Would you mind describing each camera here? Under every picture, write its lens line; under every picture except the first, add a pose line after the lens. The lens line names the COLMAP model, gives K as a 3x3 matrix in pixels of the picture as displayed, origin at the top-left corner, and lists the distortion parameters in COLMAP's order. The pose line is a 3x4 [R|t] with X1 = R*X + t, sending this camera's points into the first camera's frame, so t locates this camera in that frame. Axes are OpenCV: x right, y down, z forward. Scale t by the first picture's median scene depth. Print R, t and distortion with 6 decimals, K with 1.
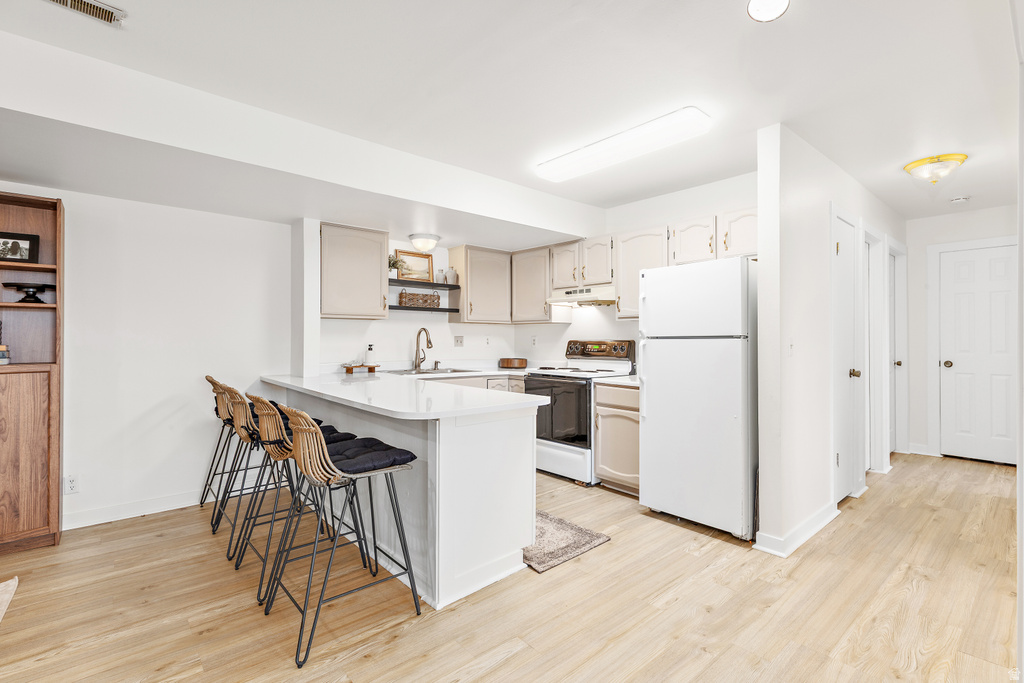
lens RADIAL K [[476.9, 0, 514.5], [0, 476.9, 334.9], [0, 0, 1]] dist [-0.000295, -0.000044]
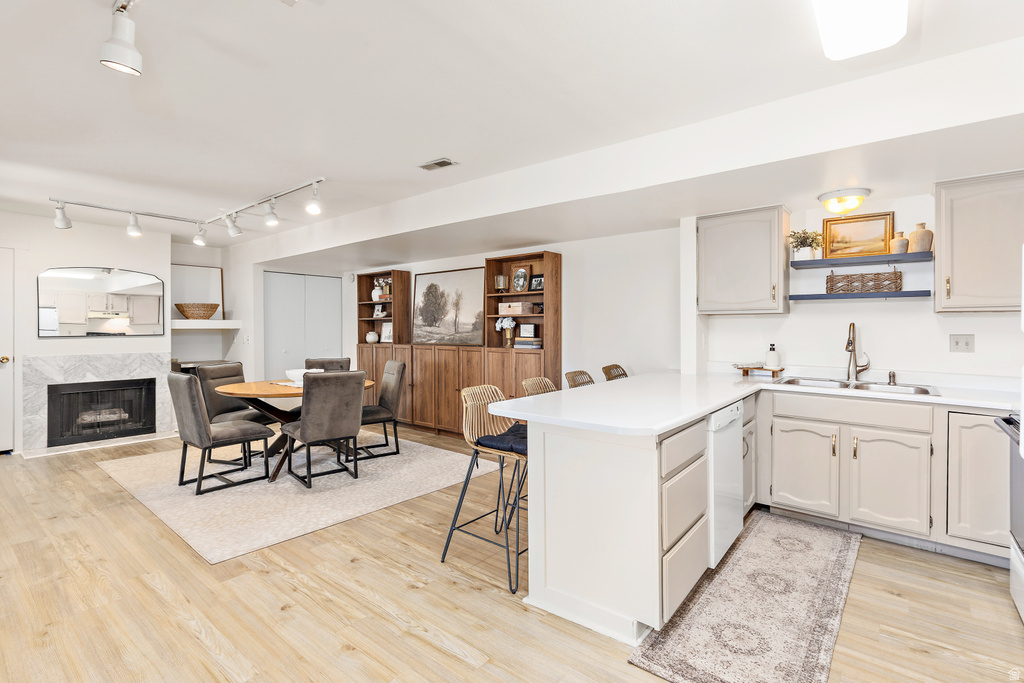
lens RADIAL K [[474.0, 0, 517.1], [0, 474.0, 329.2], [0, 0, 1]] dist [0.001788, 0.000380]
pose [[0.169646, 0.000996, -0.985505, 0.432542], [0.006776, 0.999975, 0.002177, -0.010407], [0.985482, -0.007047, 0.169634, 0.411422]]
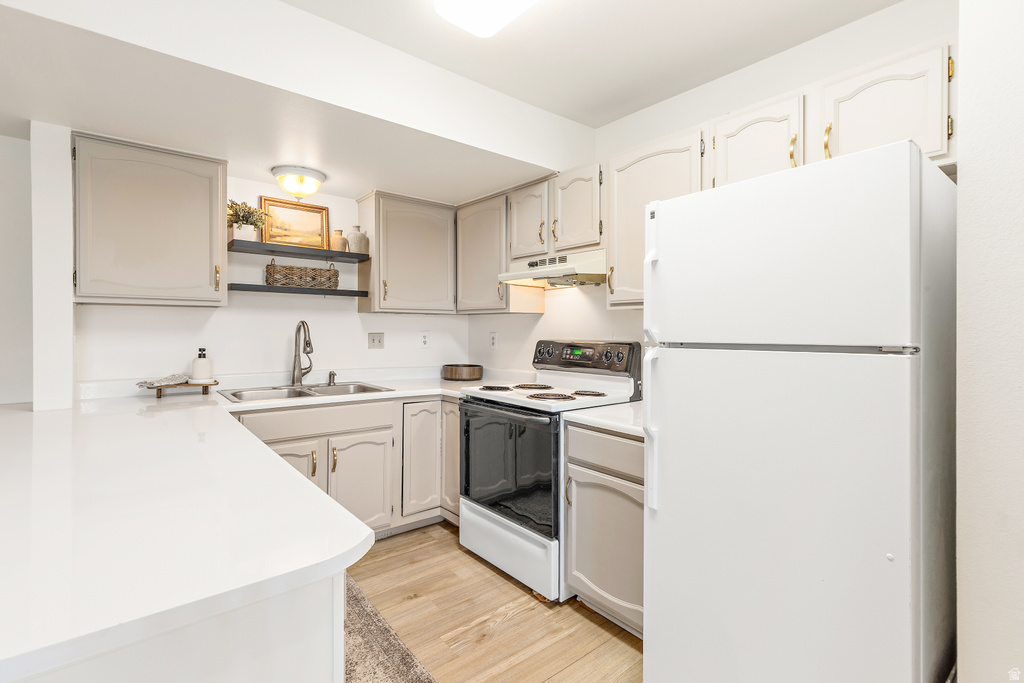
lens RADIAL K [[474.0, 0, 517.1], [0, 474.0, 329.2], [0, 0, 1]] dist [0.001788, 0.000380]
pose [[0.999703, 0.002028, -0.024275, 0.111390], [-0.001798, 0.999953, 0.009500, -0.010509], [0.024293, -0.009453, 0.999660, 0.399363]]
